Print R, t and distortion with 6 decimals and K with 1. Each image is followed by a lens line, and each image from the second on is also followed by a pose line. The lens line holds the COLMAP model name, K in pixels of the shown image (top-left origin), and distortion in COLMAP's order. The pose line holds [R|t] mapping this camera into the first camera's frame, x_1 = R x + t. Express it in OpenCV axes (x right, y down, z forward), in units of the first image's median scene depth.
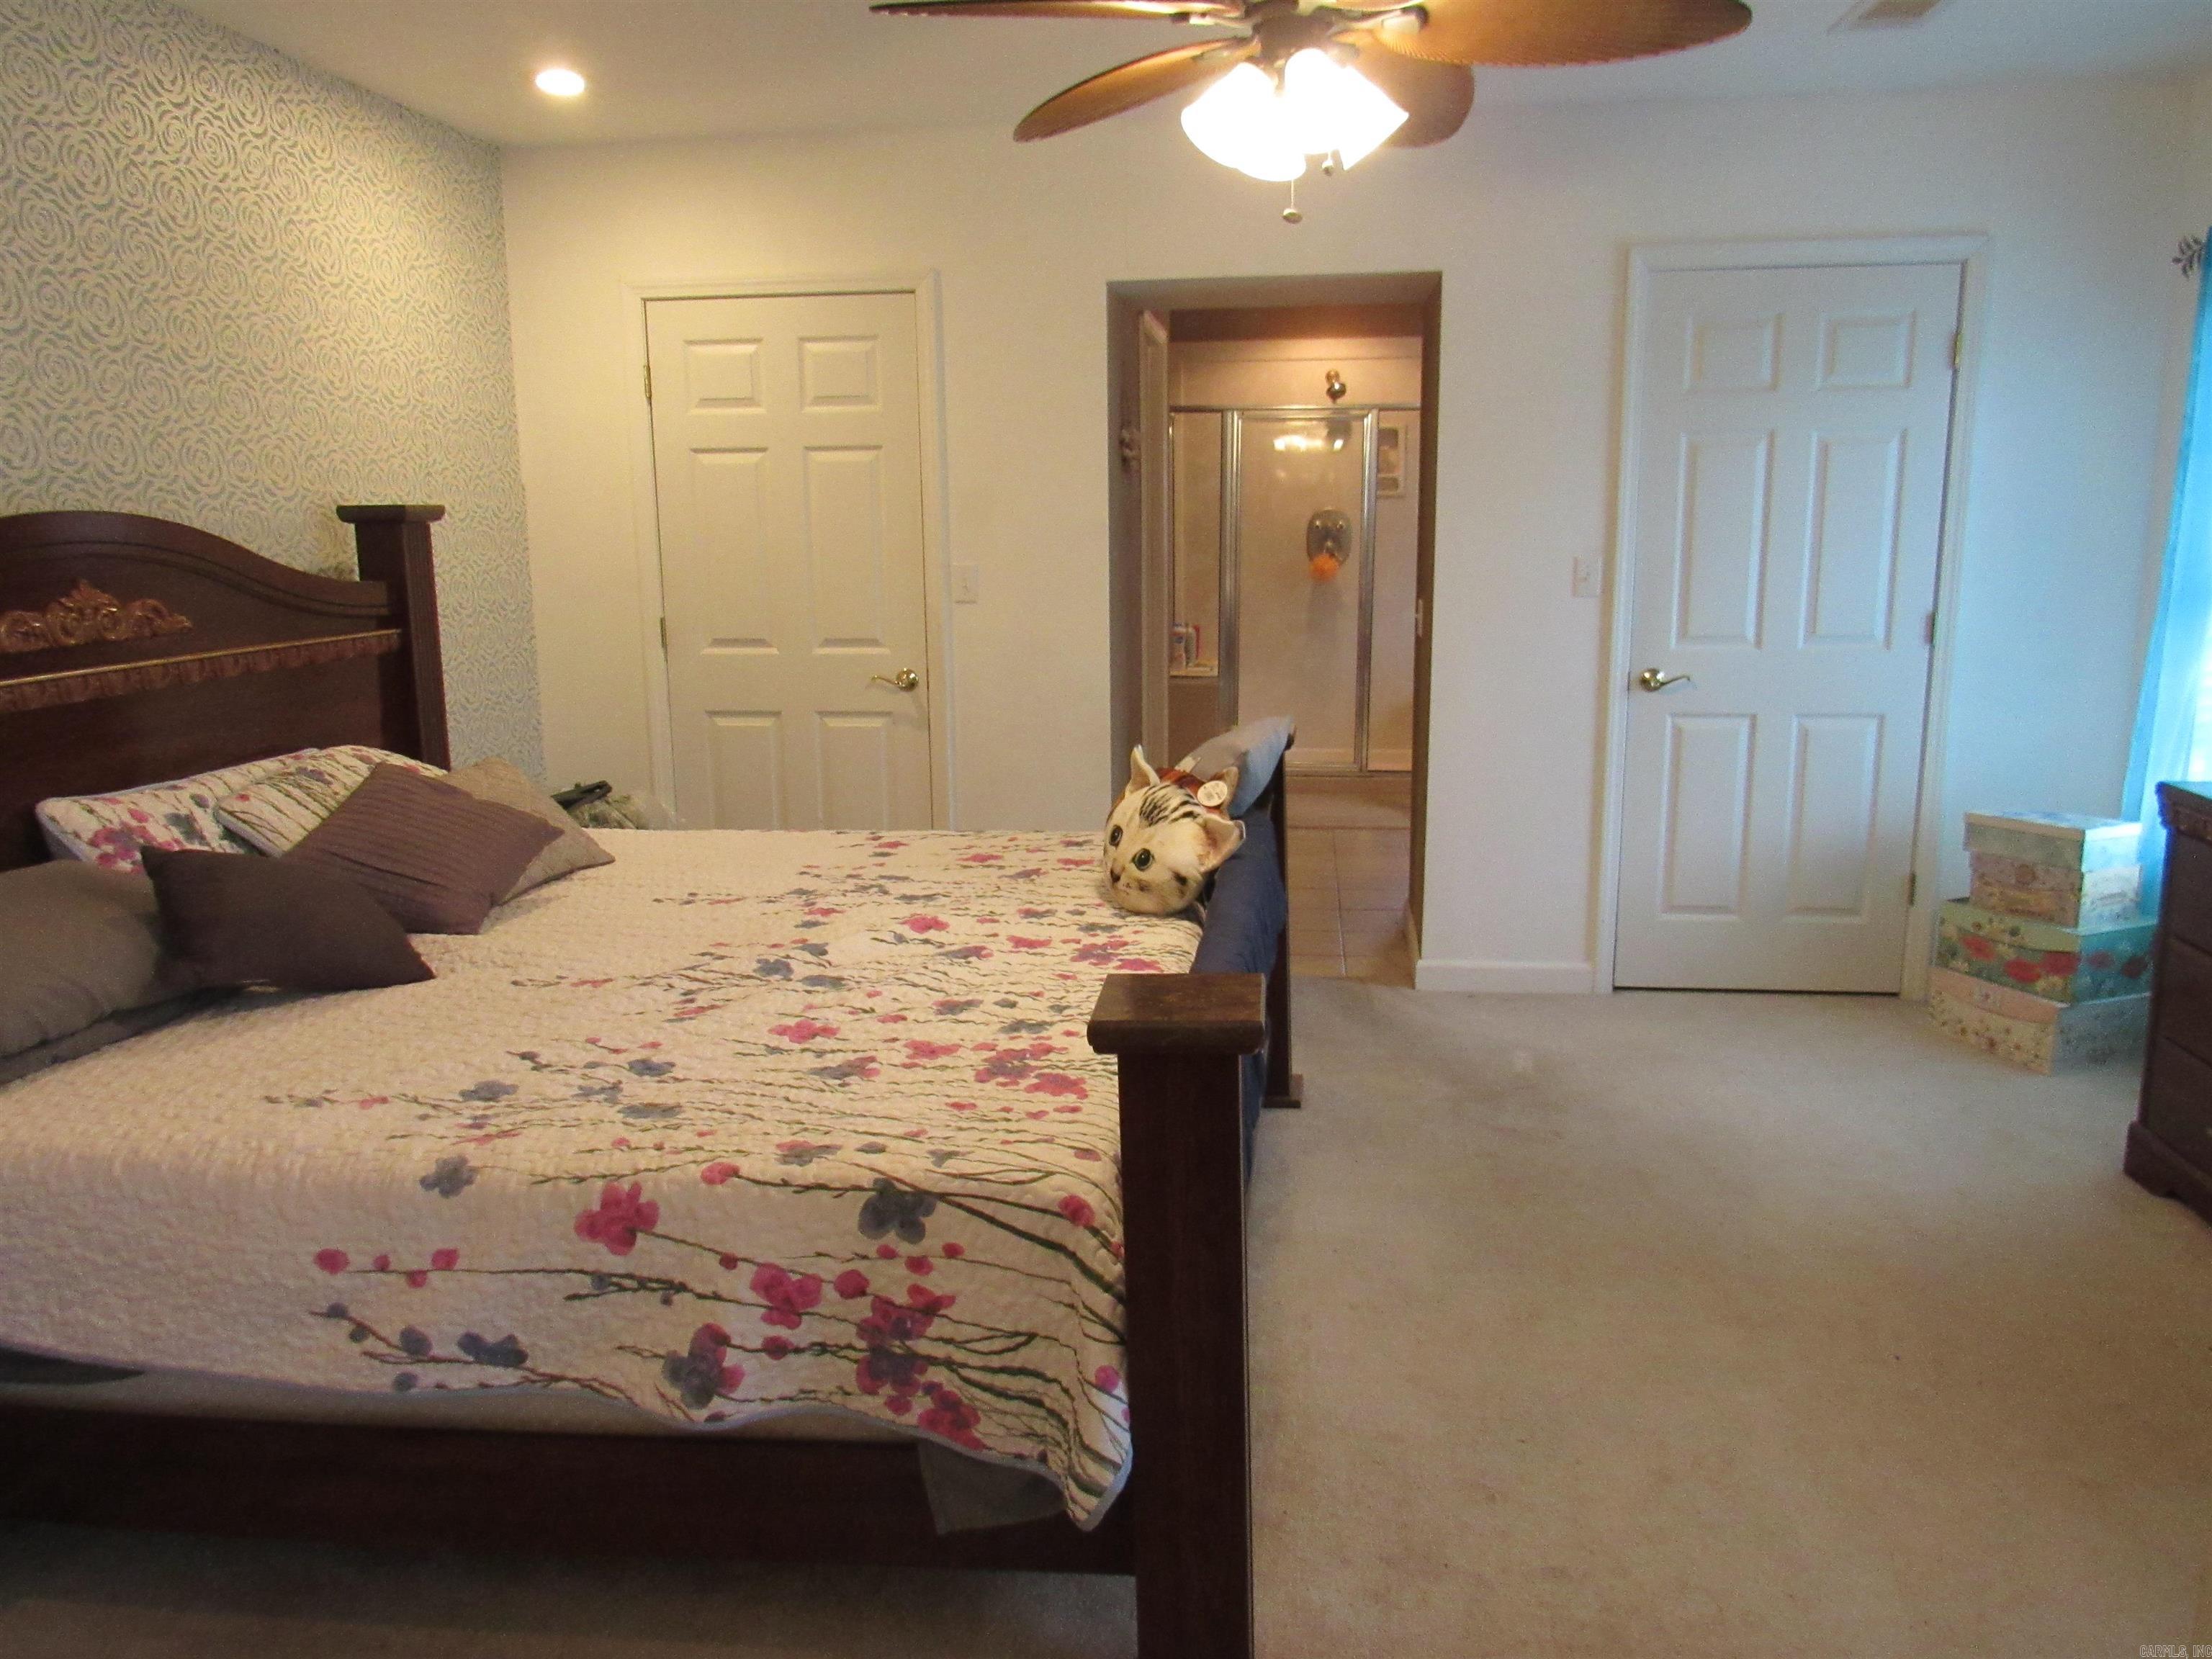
lens RADIAL K [[1570.3, 0, 1106.0], [0, 1570.3, 829.5], [0, 0, 1]] dist [-0.032308, 0.006981]
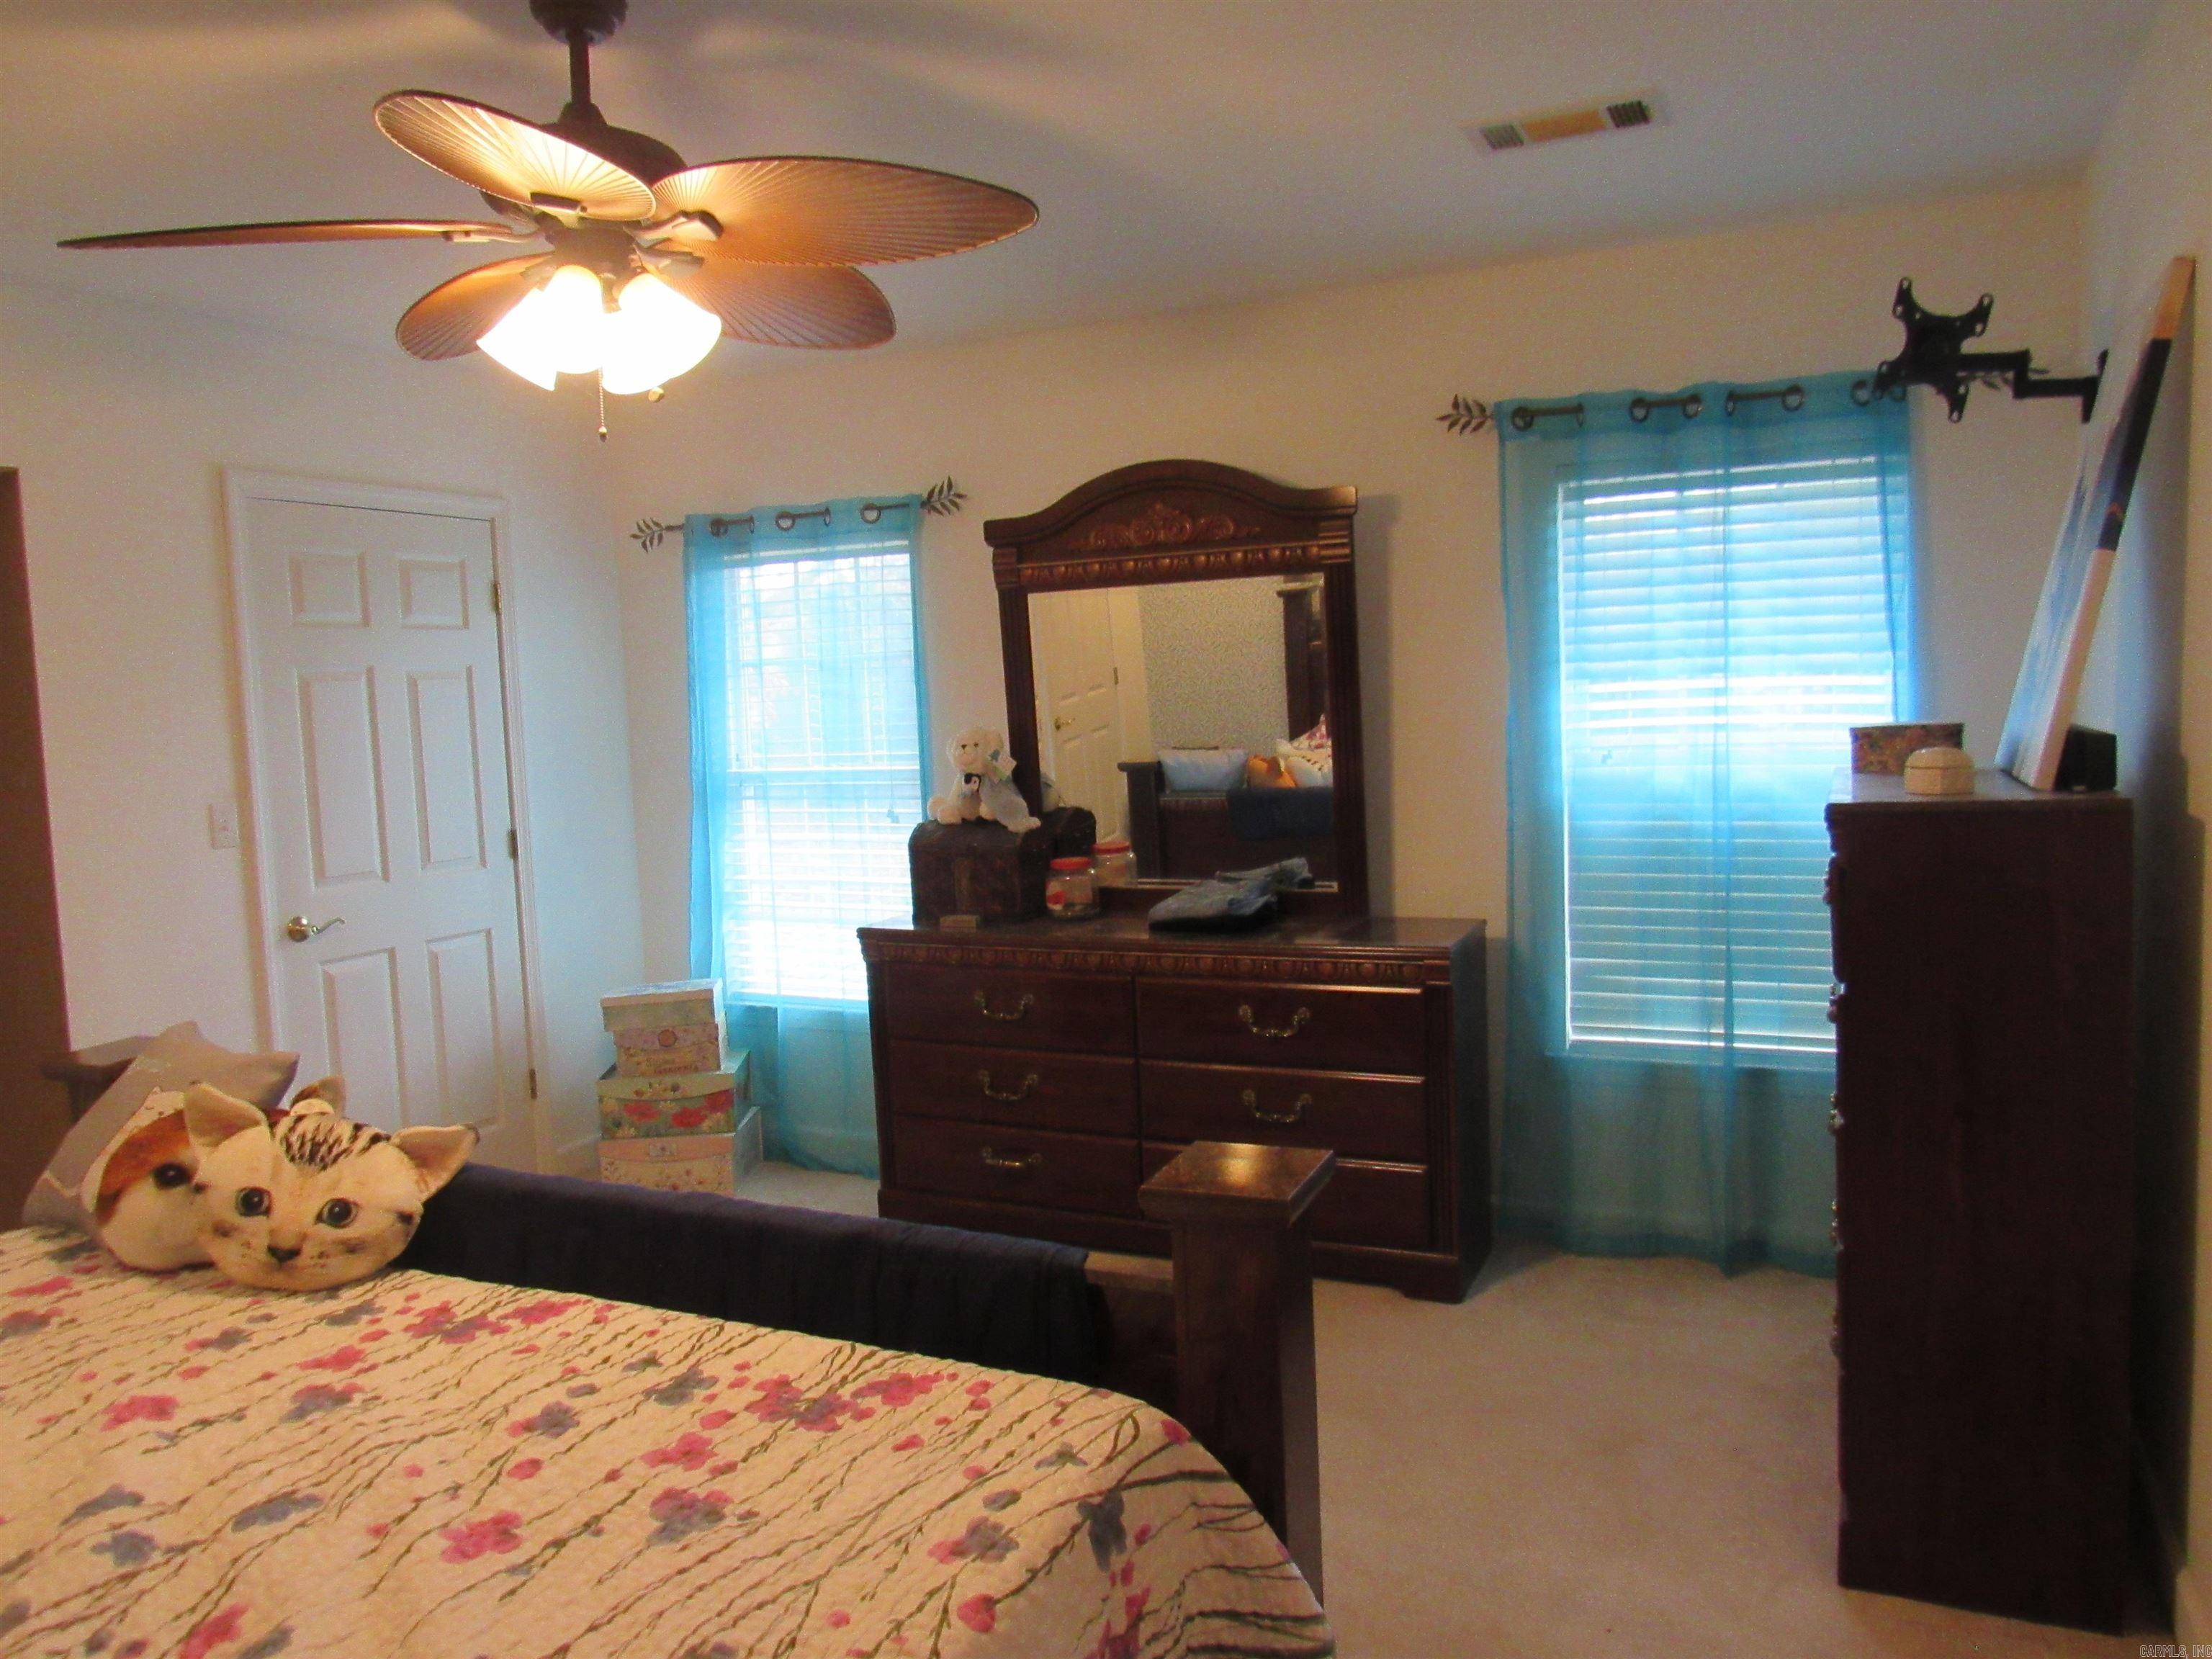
lens RADIAL K [[1570.3, 0, 1106.0], [0, 1570.3, 829.5], [0, 0, 1]] dist [-0.032308, 0.006981]
pose [[0.315700, -0.082913, 0.945230, -0.648031], [0.222523, 0.974863, 0.011191, -0.102208], [-0.922397, 0.206803, 0.326215, 0.445492]]
